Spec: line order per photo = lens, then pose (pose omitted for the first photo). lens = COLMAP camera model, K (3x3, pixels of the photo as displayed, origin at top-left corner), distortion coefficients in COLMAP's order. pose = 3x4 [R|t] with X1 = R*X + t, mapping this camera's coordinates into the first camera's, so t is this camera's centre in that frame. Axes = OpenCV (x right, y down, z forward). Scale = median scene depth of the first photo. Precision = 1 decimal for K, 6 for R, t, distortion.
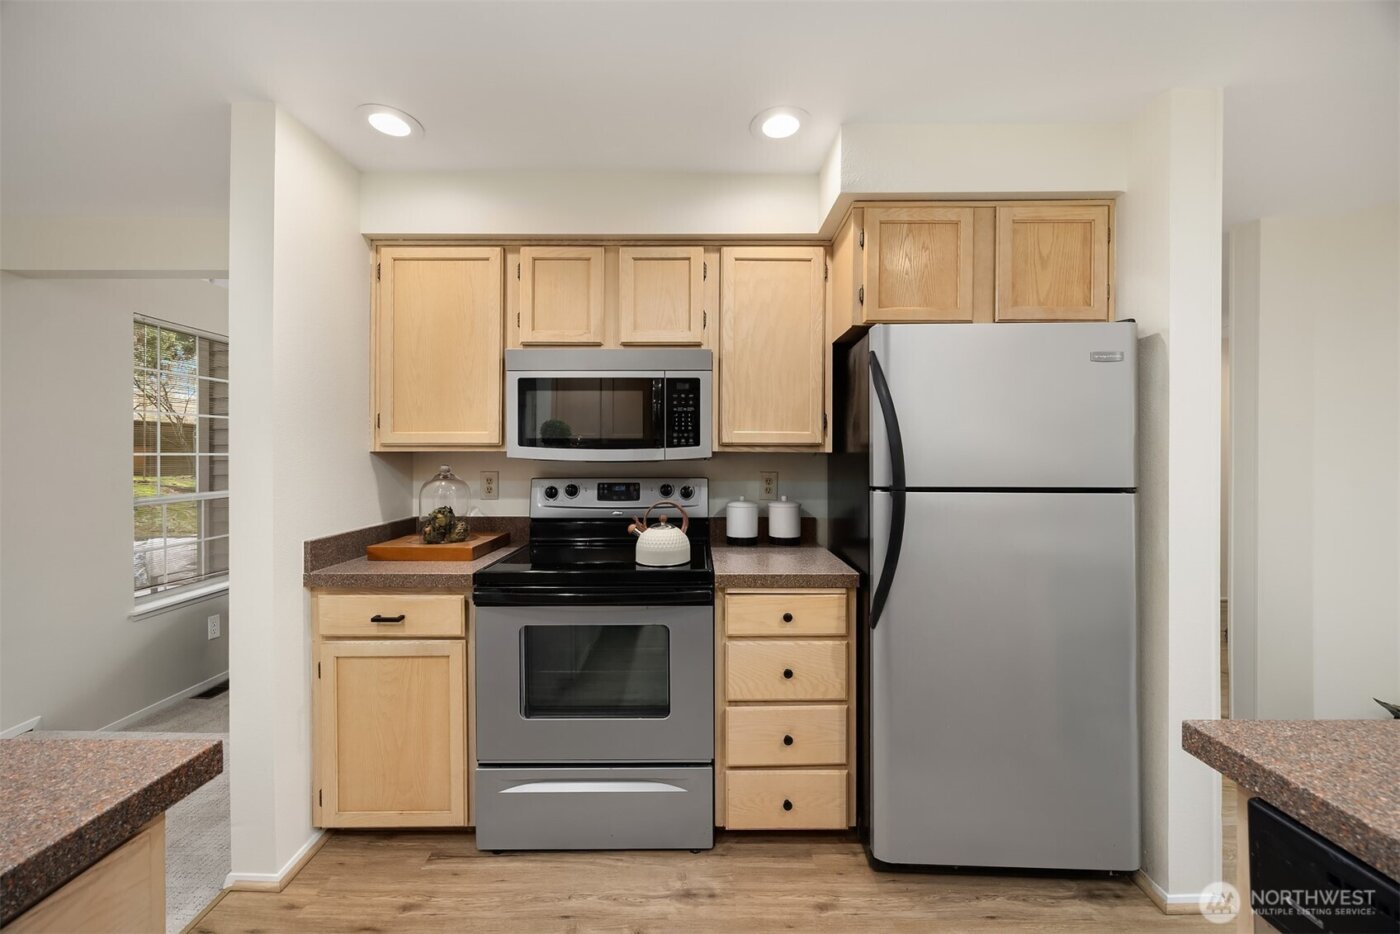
lens RADIAL K [[559.7, 0, 696.2], [0, 559.7, 447.5], [0, 0, 1]] dist [0.001734, 0.000270]
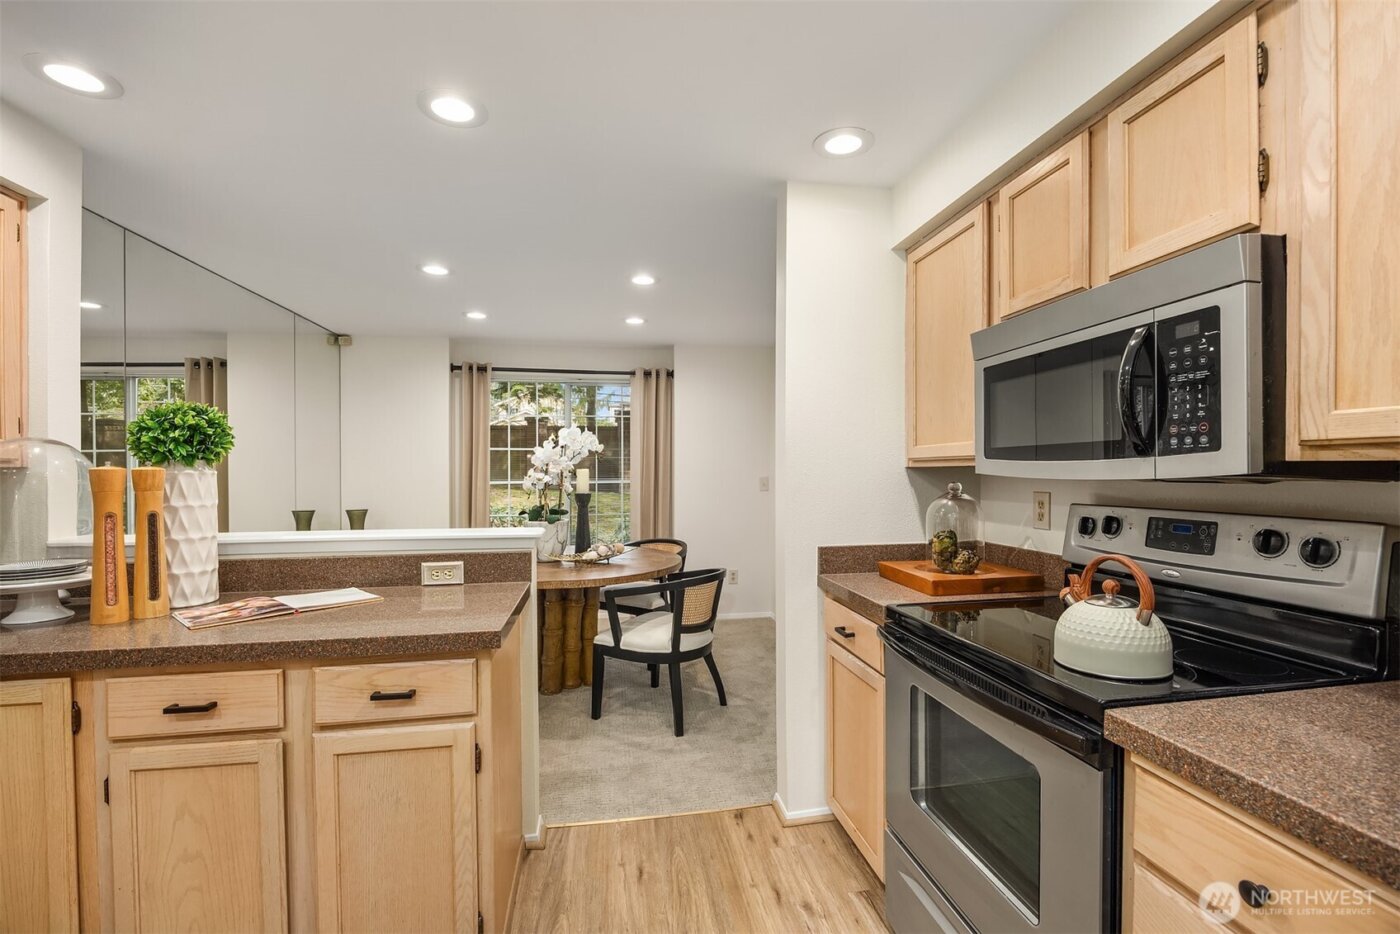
lens RADIAL K [[626.3, 0, 700.0], [0, 626.3, 467.0], [0, 0, 1]] dist [-0.026410, -0.000068]
pose [[0.144168, -0.007254, -0.989527, 0.450308], [0.017488, 0.999836, -0.004782, 0.006175], [0.989399, -0.016615, 0.144271, 0.494954]]
